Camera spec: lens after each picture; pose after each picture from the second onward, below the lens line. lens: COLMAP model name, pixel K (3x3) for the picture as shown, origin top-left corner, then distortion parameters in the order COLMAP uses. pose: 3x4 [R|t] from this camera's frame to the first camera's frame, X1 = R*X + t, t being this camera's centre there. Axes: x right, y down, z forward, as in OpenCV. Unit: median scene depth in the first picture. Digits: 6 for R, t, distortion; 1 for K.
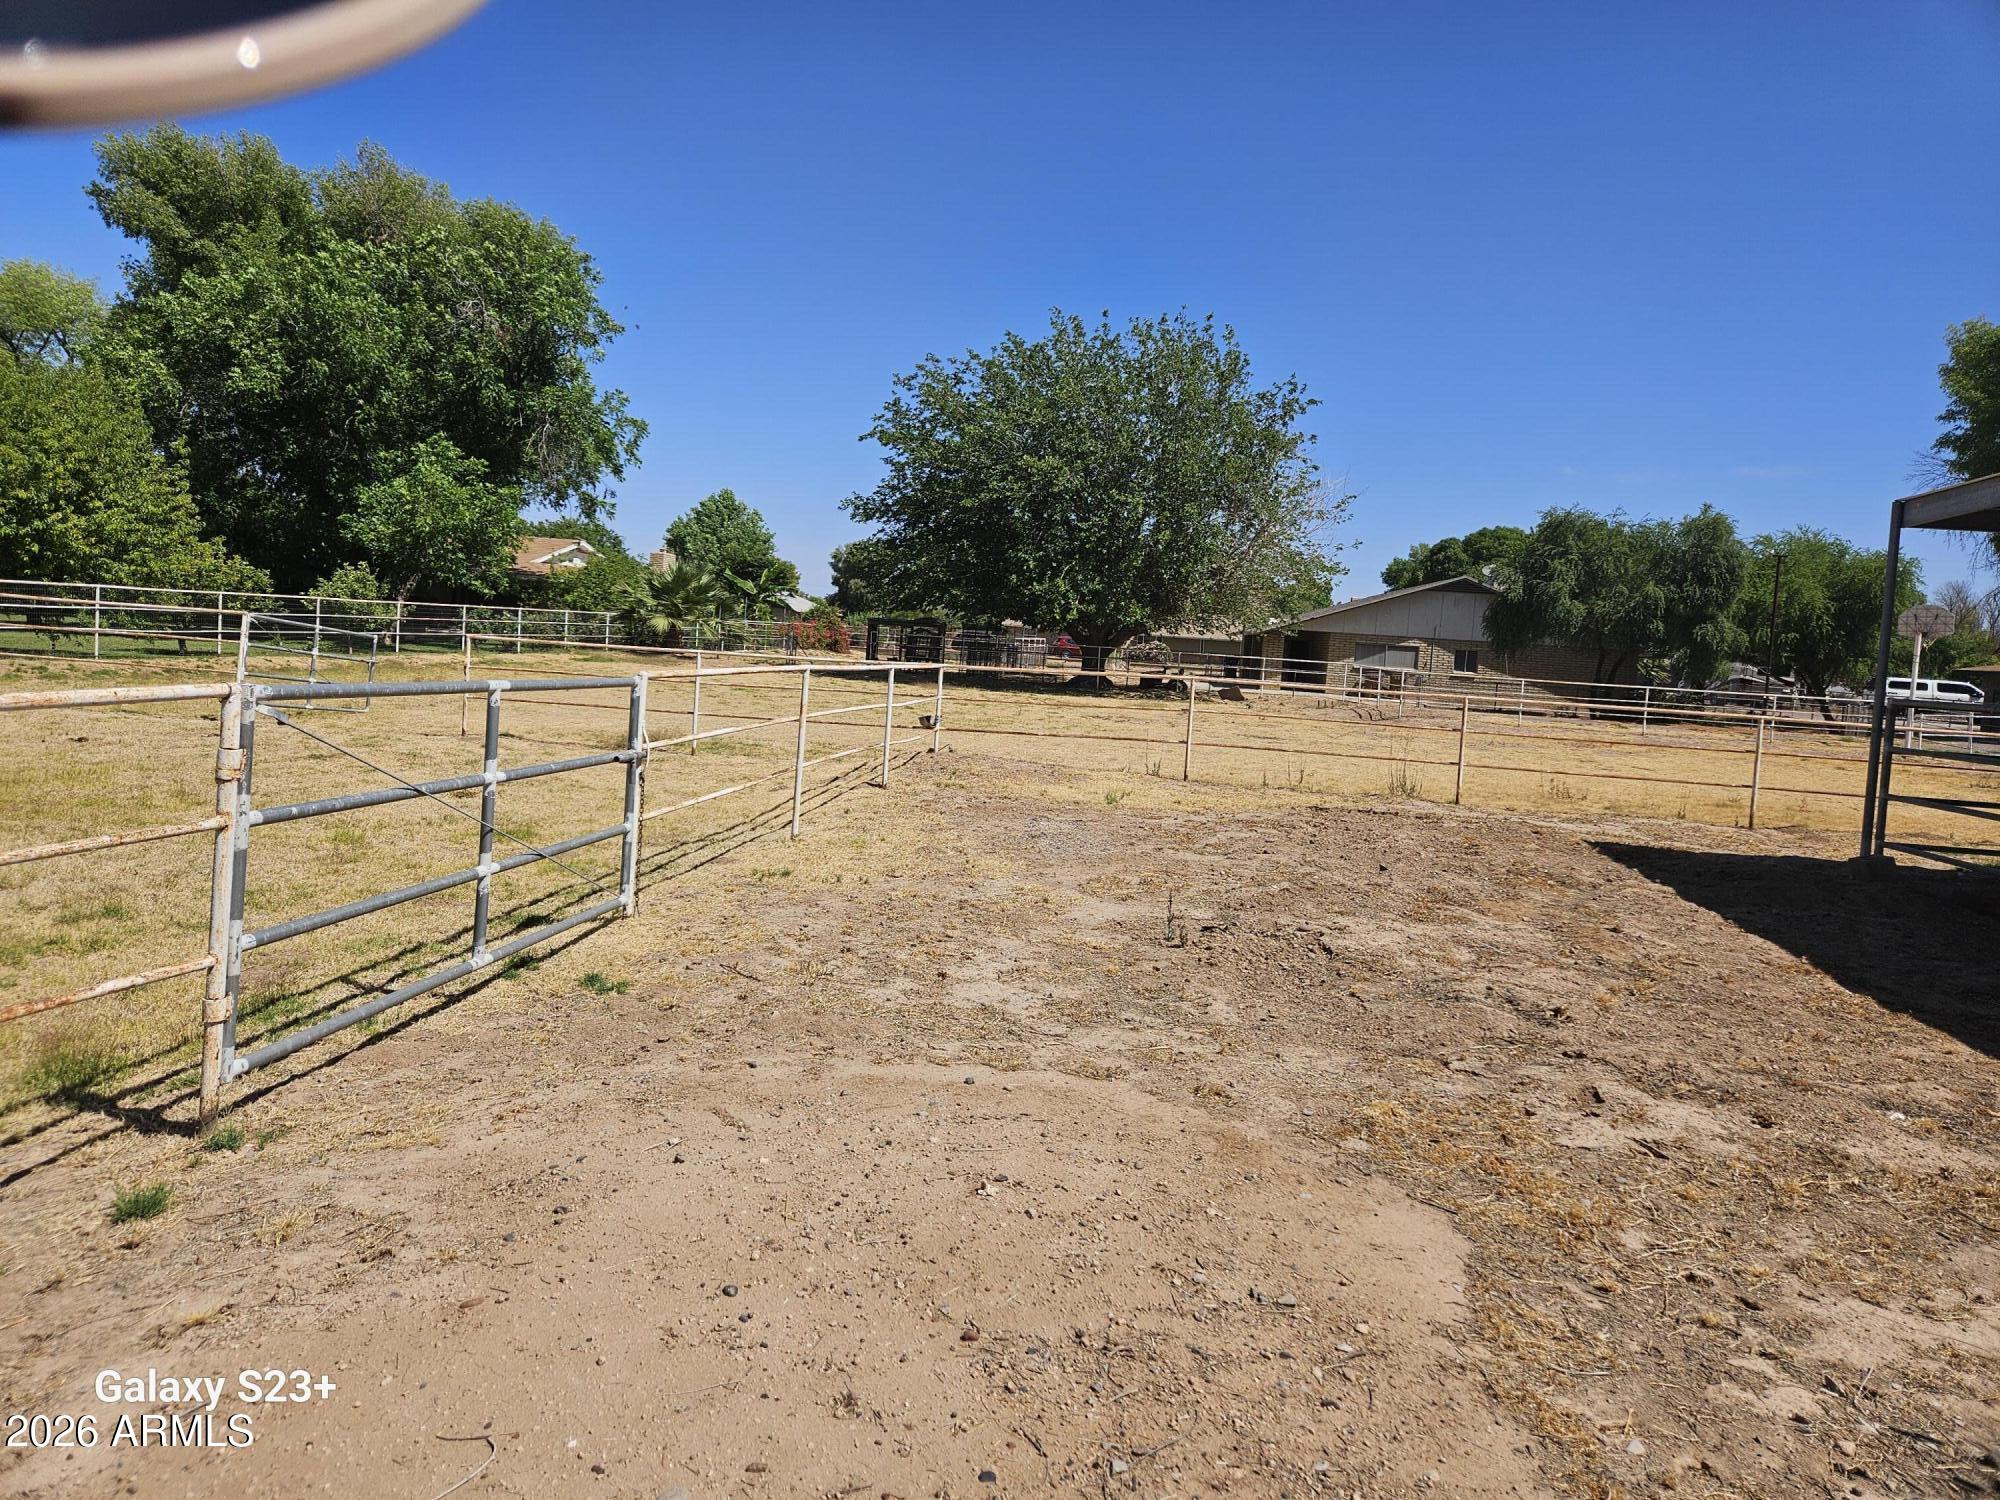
lens RADIAL K [[1345.5, 0, 991.8], [0, 1345.5, 741.7], [0, 0, 1]] dist [0.030133, -0.018335]
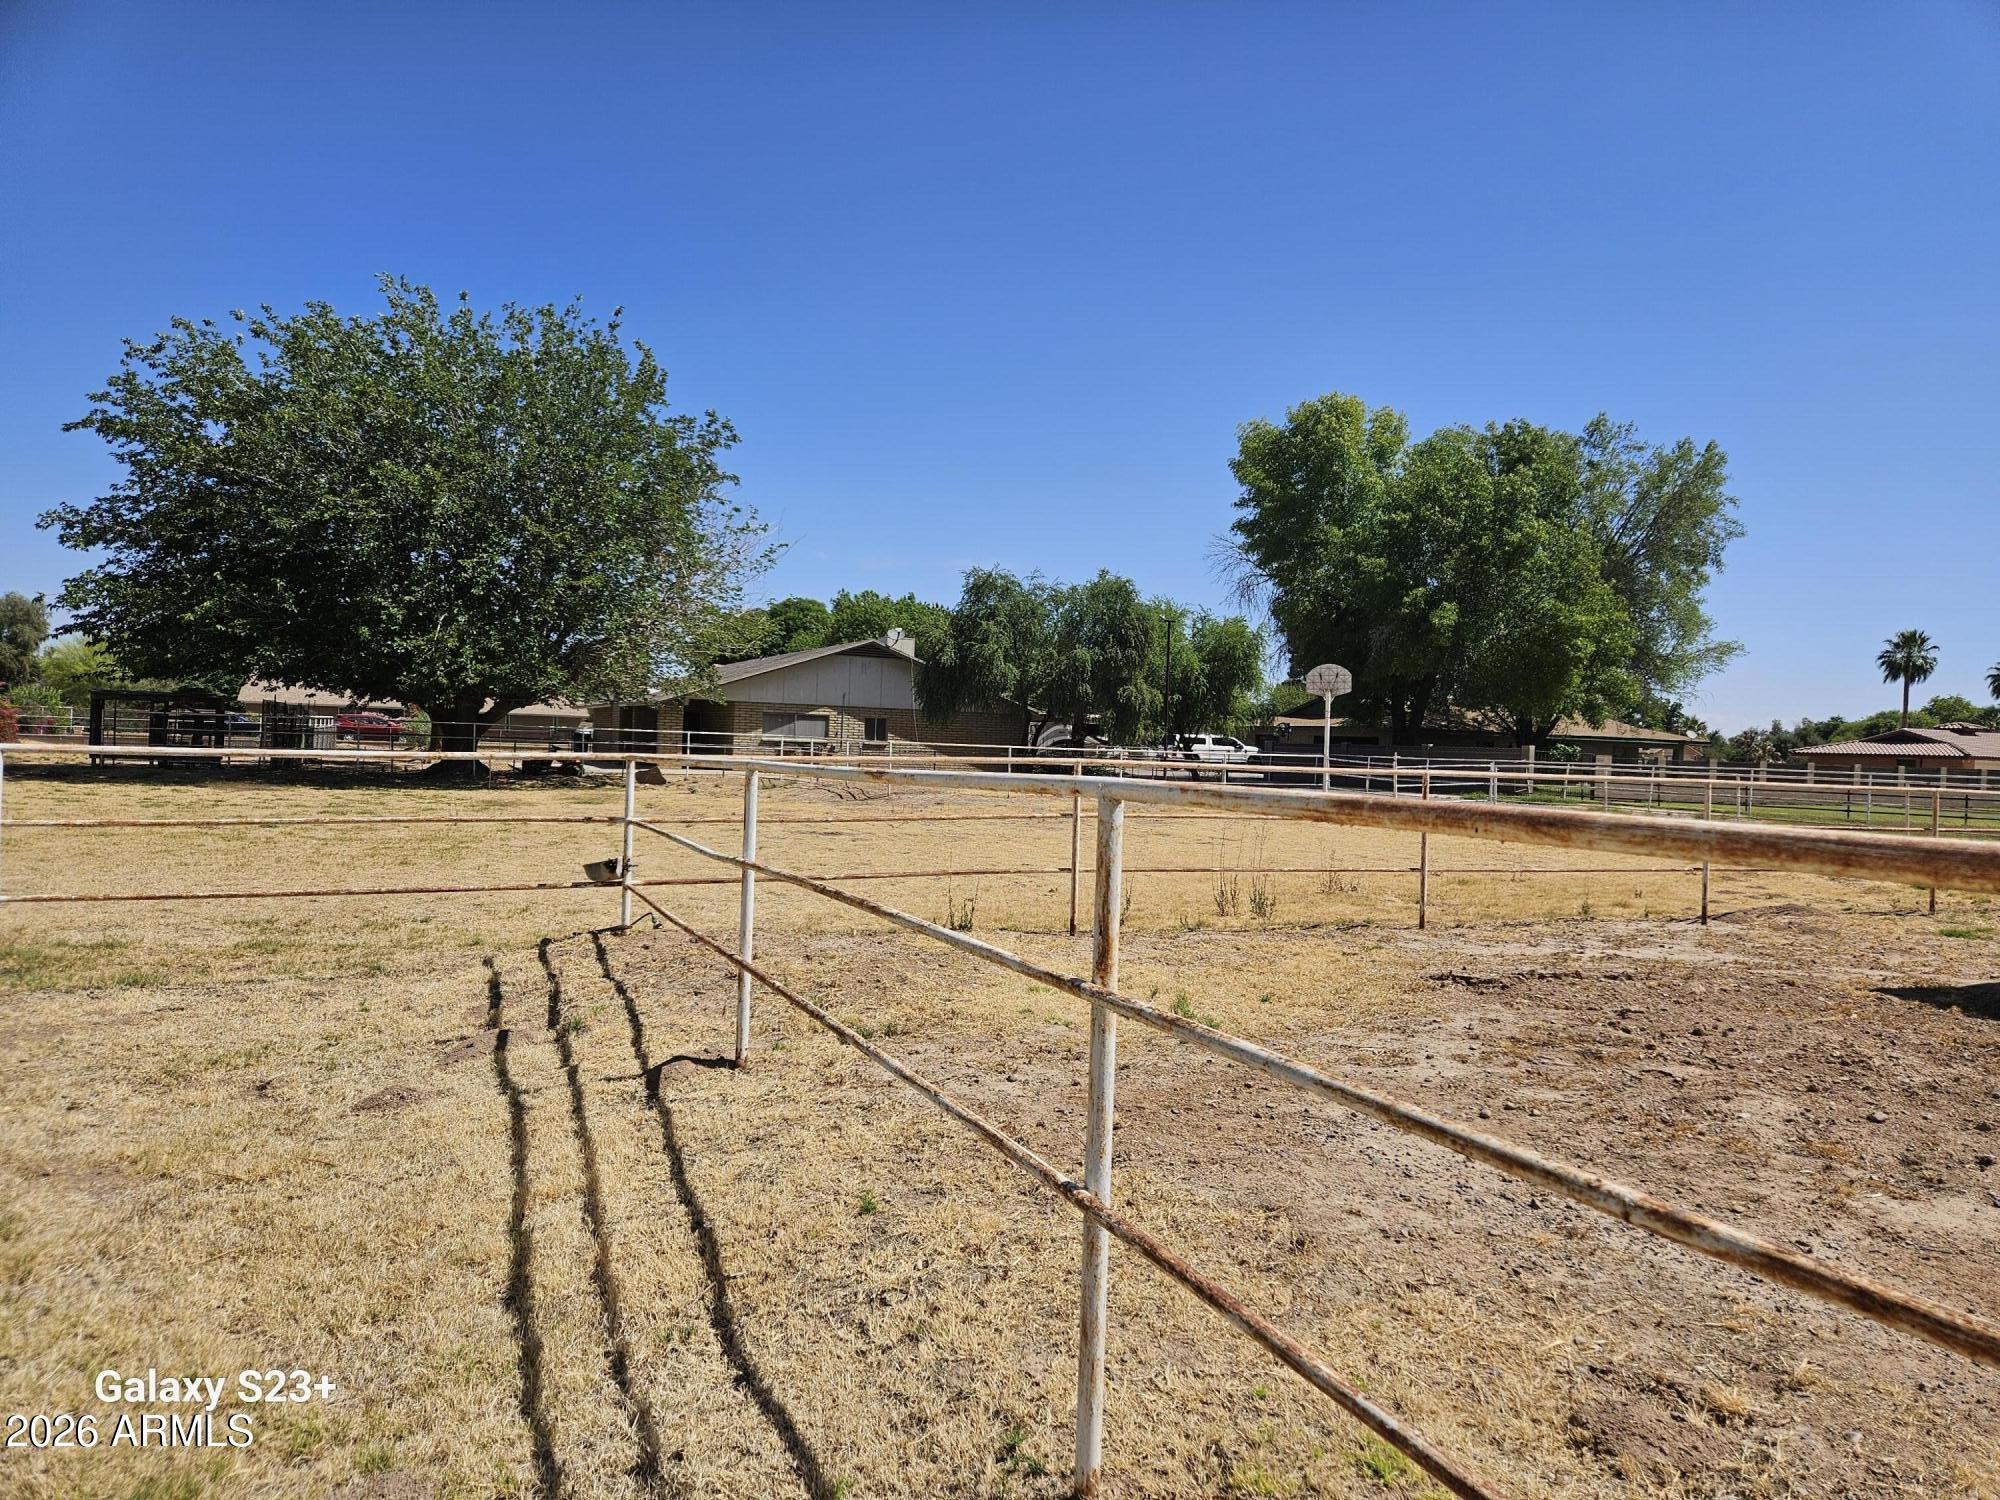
lens RADIAL K [[1345.5, 0, 1061.6], [0, 1345.5, 751.1], [0, 0, 1]] dist [0.030133, -0.018335]
pose [[0.835610, -0.037921, 0.548013, -0.062793], [0.063444, 0.997601, -0.027708, -0.012191], [-0.545647, 0.057921, 0.836011, 0.173159]]
